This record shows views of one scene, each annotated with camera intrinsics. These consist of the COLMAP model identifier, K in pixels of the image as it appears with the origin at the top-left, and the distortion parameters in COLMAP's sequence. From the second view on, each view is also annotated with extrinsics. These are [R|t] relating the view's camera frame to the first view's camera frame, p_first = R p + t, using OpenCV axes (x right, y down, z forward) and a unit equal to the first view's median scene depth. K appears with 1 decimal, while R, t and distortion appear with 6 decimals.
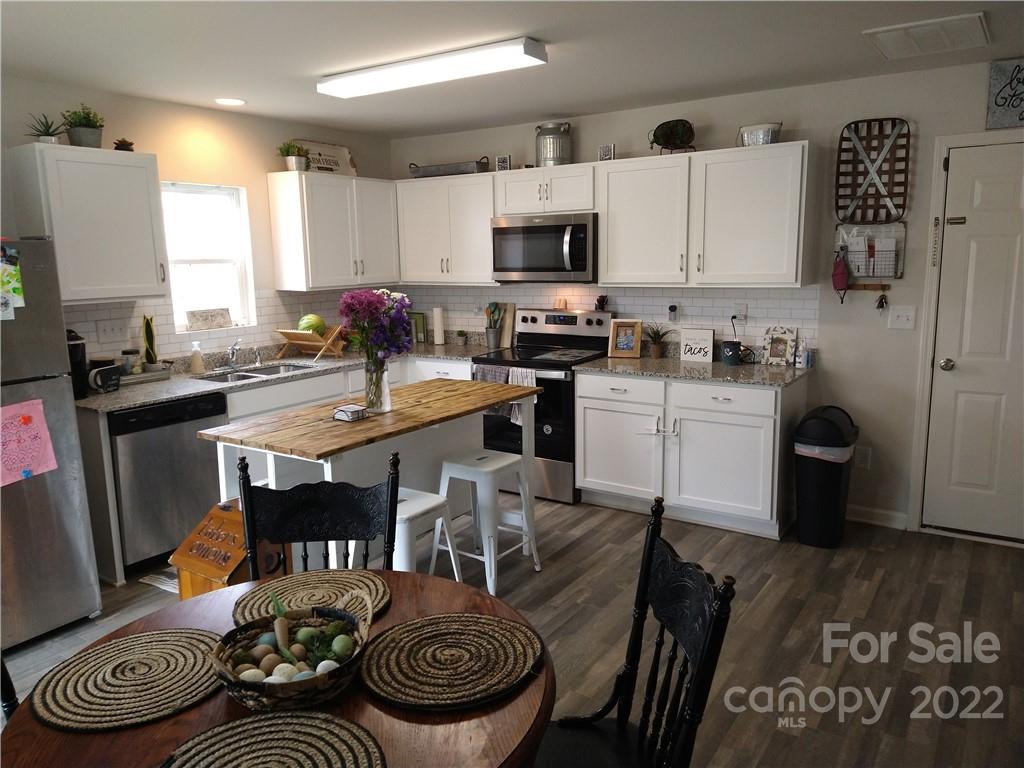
lens RADIAL K [[748.9, 0, 514.3], [0, 748.9, 384.7], [0, 0, 1]] dist [0.097138, -0.129075]
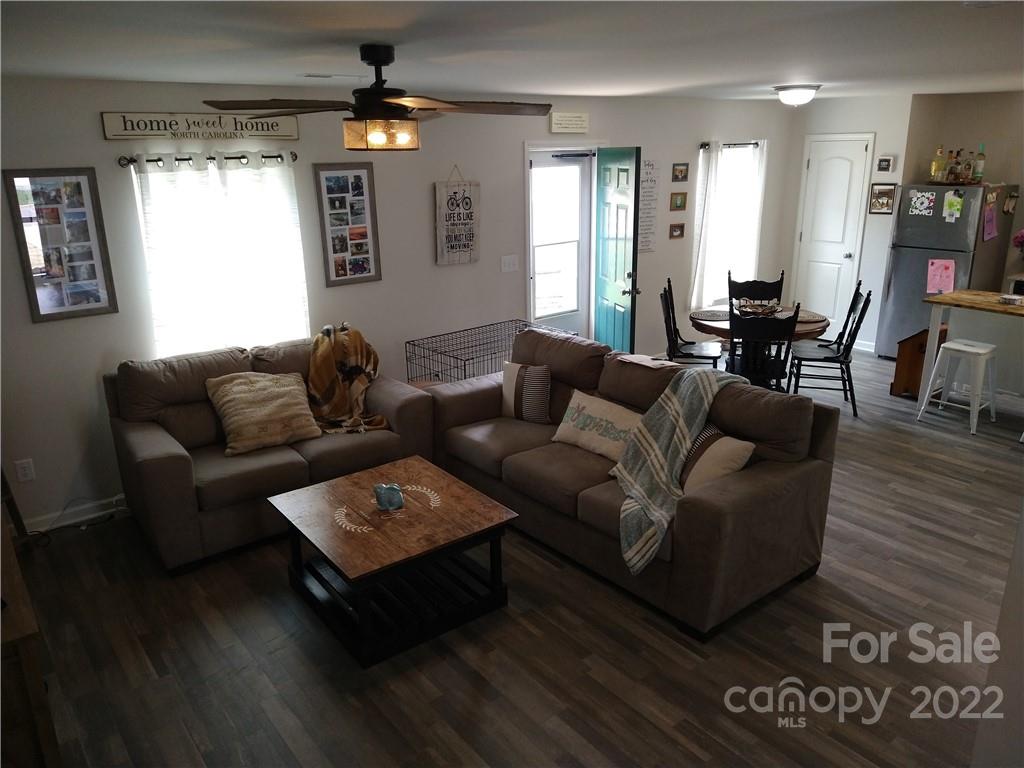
lens RADIAL K [[748.9, 0, 510.7], [0, 748.9, 386.5], [0, 0, 1]] dist [0.097138, -0.129075]
pose [[-0.322234, 0.308311, -0.895047, 1.230710], [-0.141299, 0.919223, 0.367509, -0.180045], [0.936055, 0.244893, -0.252641, 0.292934]]
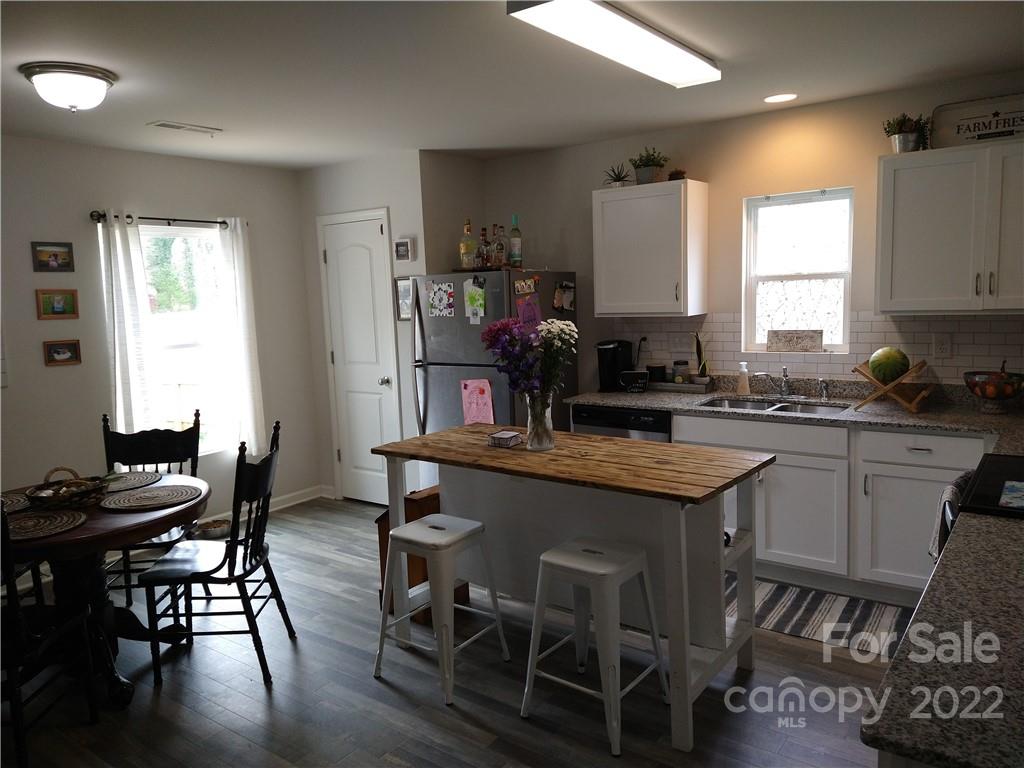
lens RADIAL K [[748.9, 0, 506.5], [0, 748.9, 381.4], [0, 0, 1]] dist [0.097138, -0.129075]
pose [[-0.061466, 0.144211, -0.987636, 0.526152], [-0.135387, 0.979157, 0.151399, -0.131716], [0.988884, 0.143019, -0.040661, 0.718151]]
